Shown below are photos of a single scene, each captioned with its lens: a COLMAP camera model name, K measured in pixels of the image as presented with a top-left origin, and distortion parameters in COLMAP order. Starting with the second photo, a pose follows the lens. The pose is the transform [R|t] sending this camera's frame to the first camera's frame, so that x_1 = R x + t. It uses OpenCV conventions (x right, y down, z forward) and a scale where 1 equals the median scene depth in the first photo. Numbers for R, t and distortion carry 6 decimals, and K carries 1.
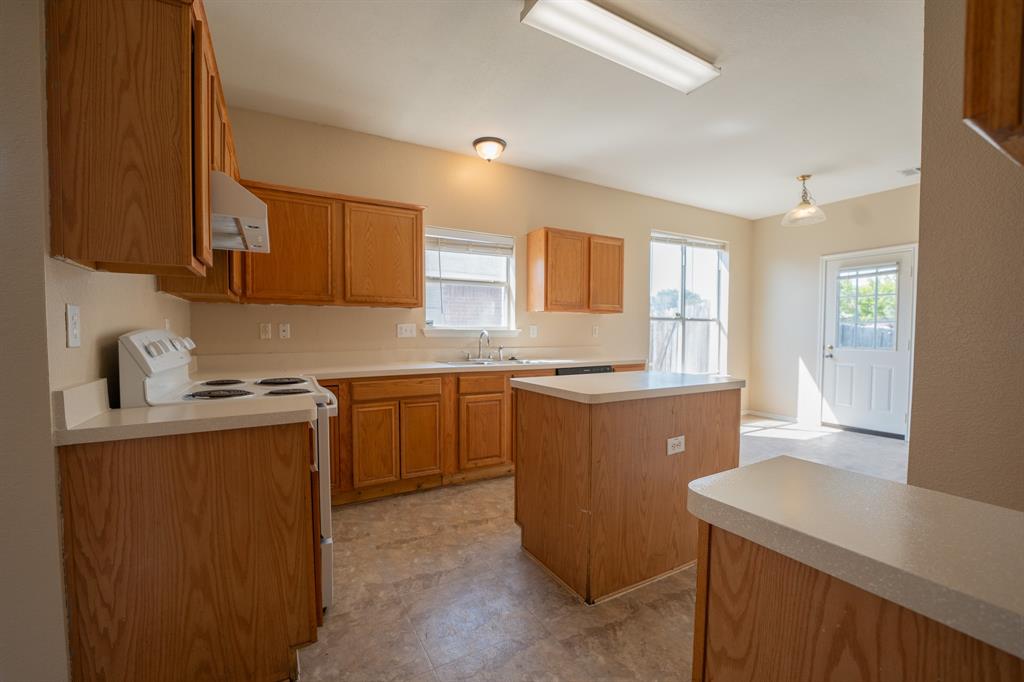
lens RADIAL K [[413.9, 0, 516.0], [0, 413.9, 345.0], [0, 0, 1]] dist [-0.025898, 0.005474]
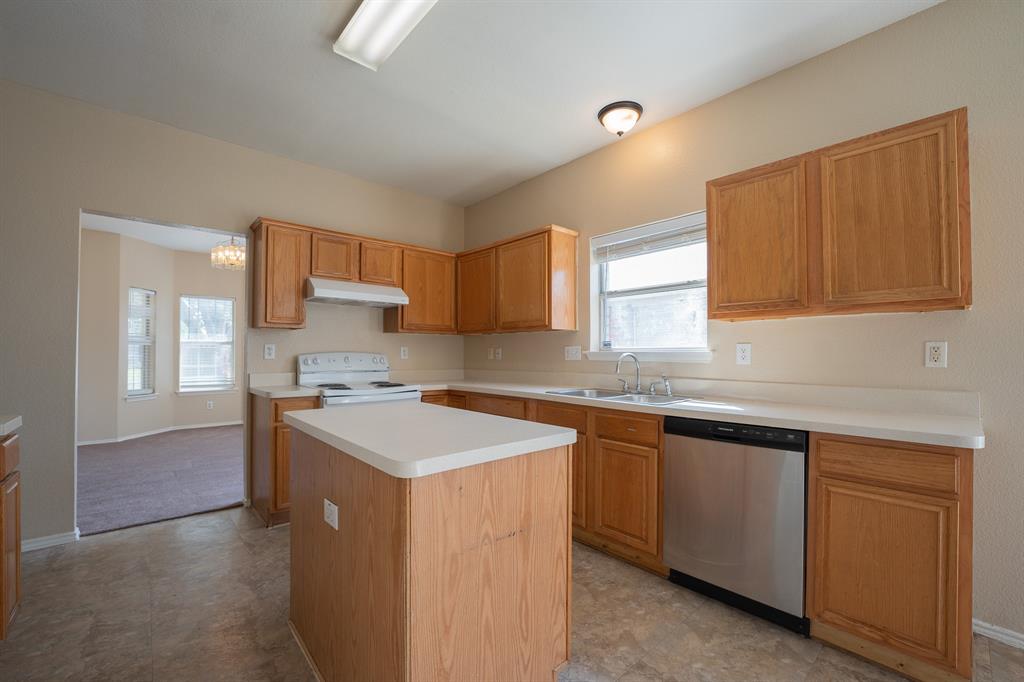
lens RADIAL K [[413.9, 0, 516.0], [0, 413.9, 345.0], [0, 0, 1]] dist [-0.025898, 0.005474]
pose [[0.219462, -0.021408, -0.975386, 0.637593], [-0.034682, 0.998956, -0.029729, -0.020584], [0.975004, 0.040352, 0.218490, 0.656690]]
